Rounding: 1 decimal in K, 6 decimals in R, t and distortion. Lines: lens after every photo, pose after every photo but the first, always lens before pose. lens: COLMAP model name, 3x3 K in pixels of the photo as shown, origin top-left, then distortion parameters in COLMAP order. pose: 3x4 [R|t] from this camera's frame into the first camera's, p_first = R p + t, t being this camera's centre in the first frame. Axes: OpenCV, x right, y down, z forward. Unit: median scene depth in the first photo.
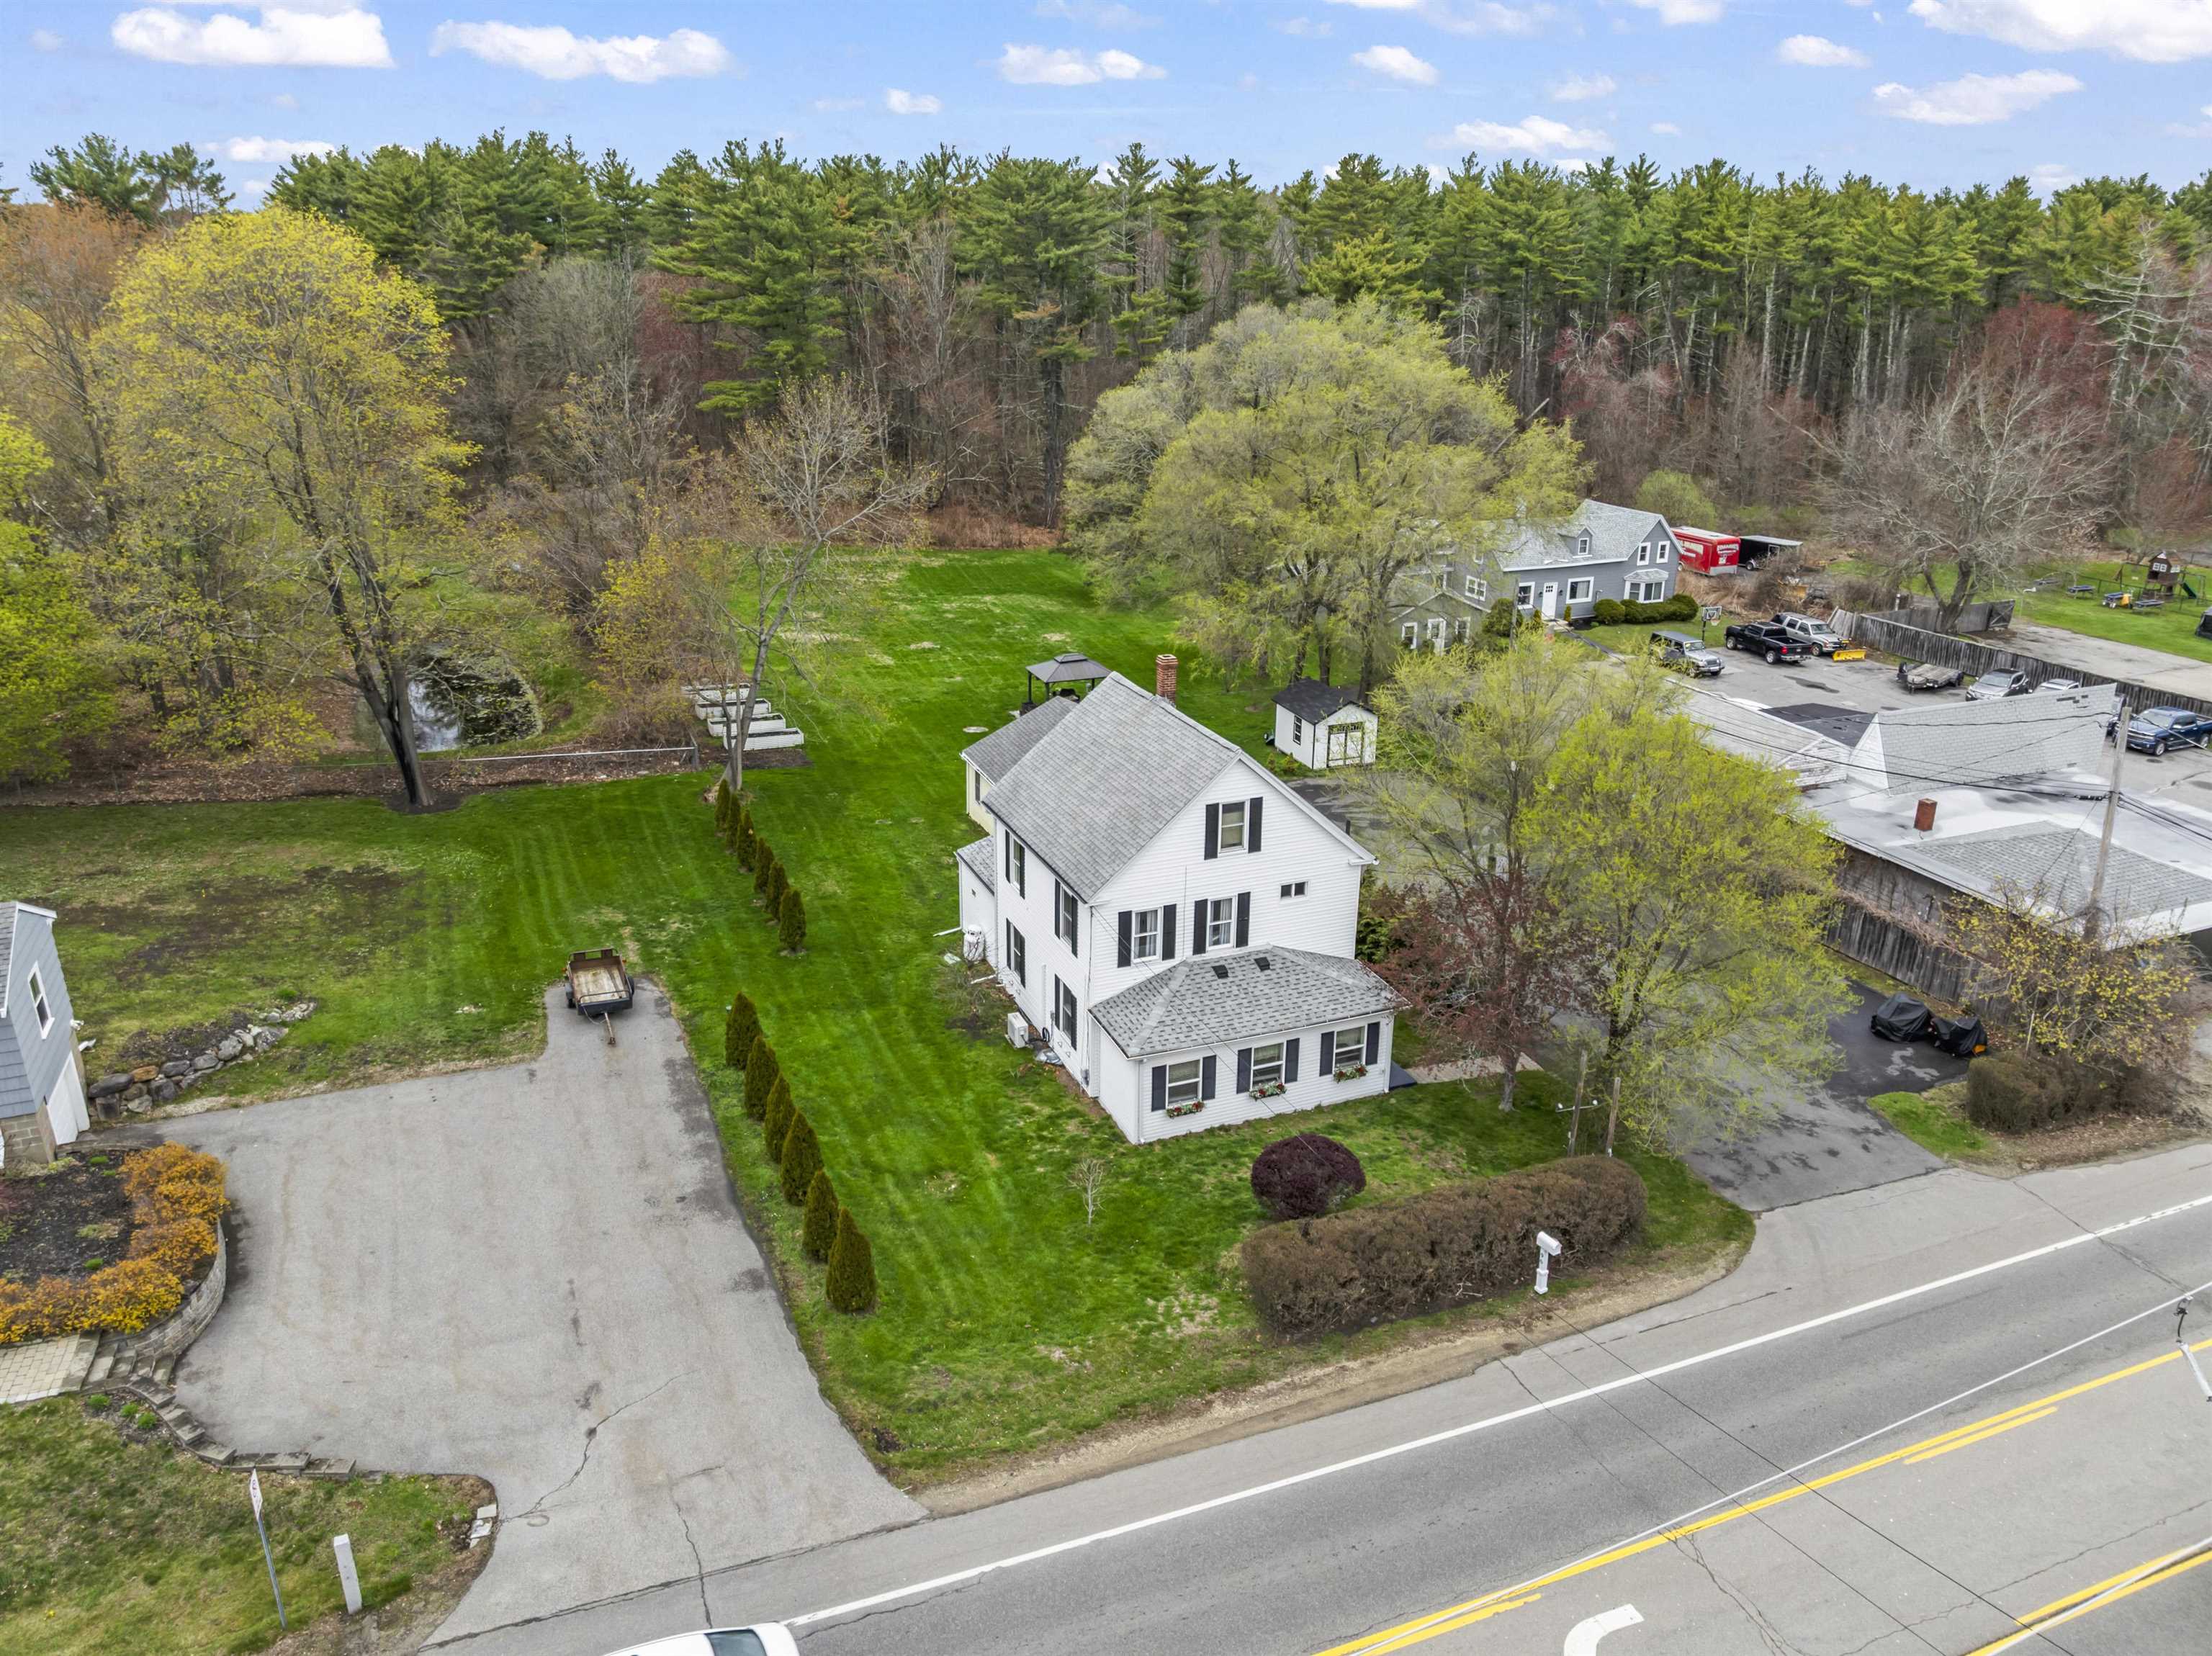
lens RADIAL K [[1340.4, 0, 1099.8], [0, 1340.4, 893.3], [0, 0, 1]] dist [-0.034258, 0.014730]
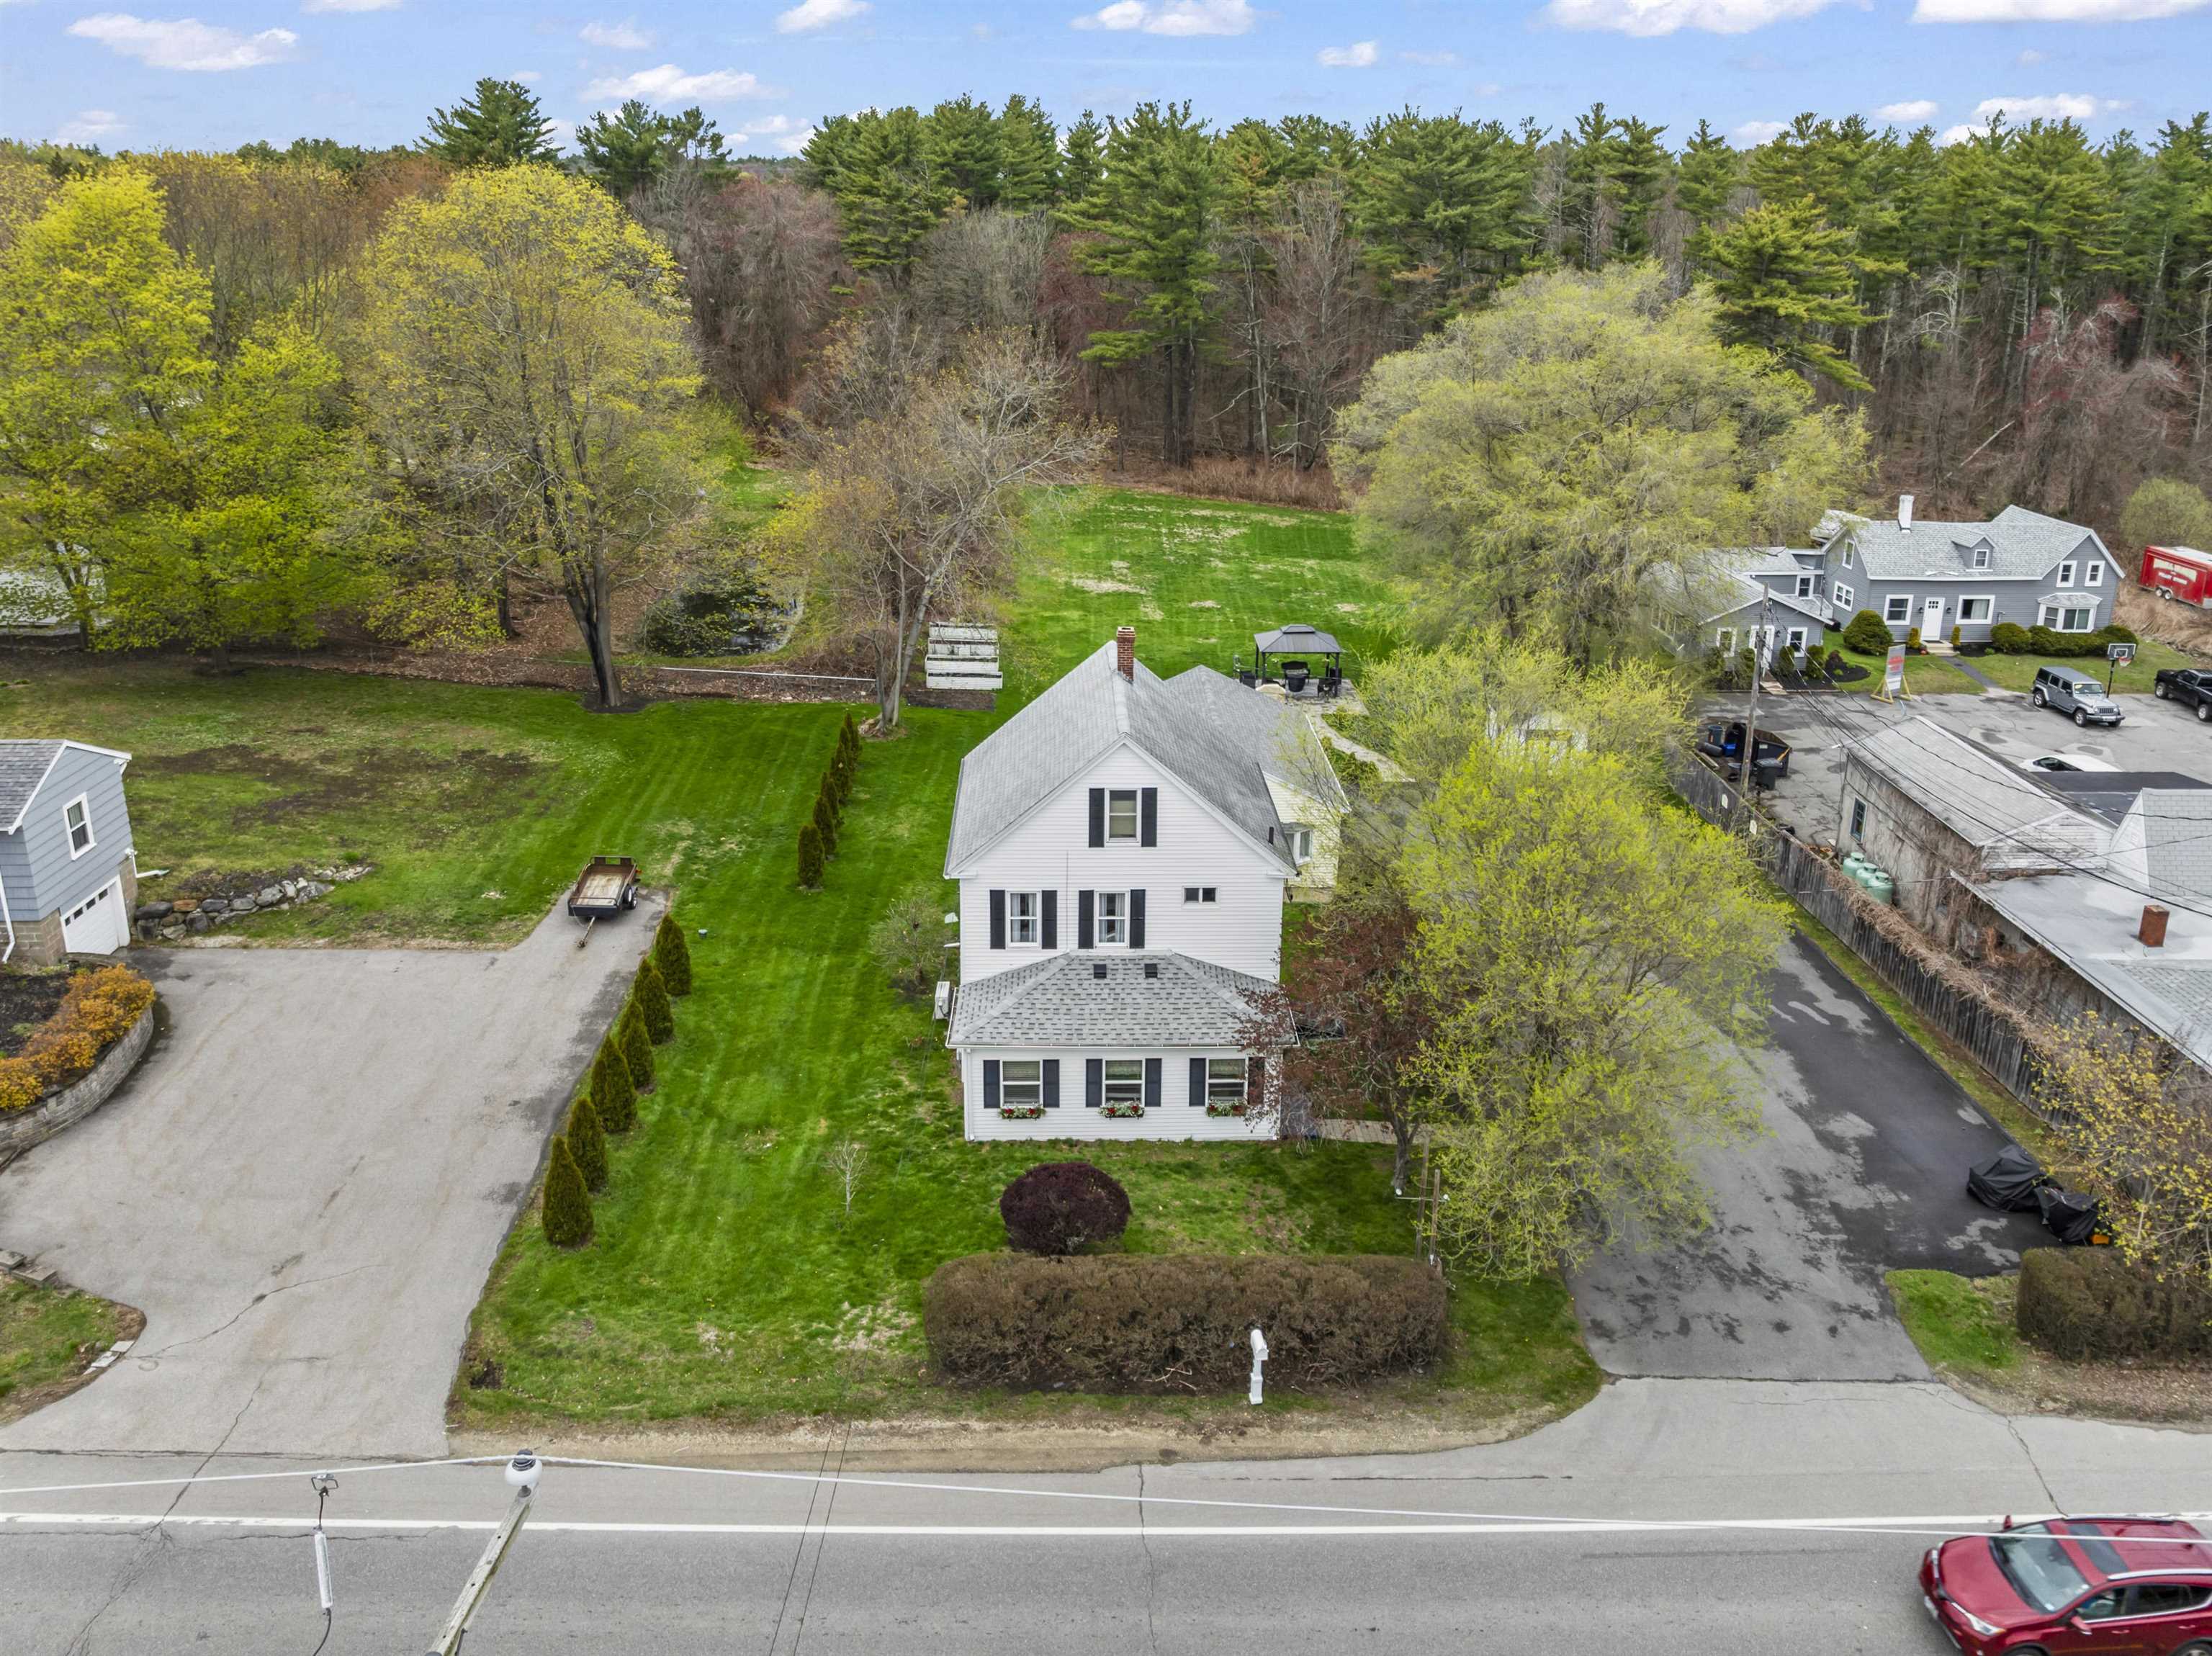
lens RADIAL K [[1403.6, 0, 1106.0], [0, 1403.6, 754.0], [0, 0, 1]] dist [-0.021820, -0.000091]
pose [[0.951139, 0.118952, -0.284930, 0.321221], [-0.140966, 0.988316, -0.057963, -0.030797], [0.274707, 0.095296, 0.956794, 0.061854]]
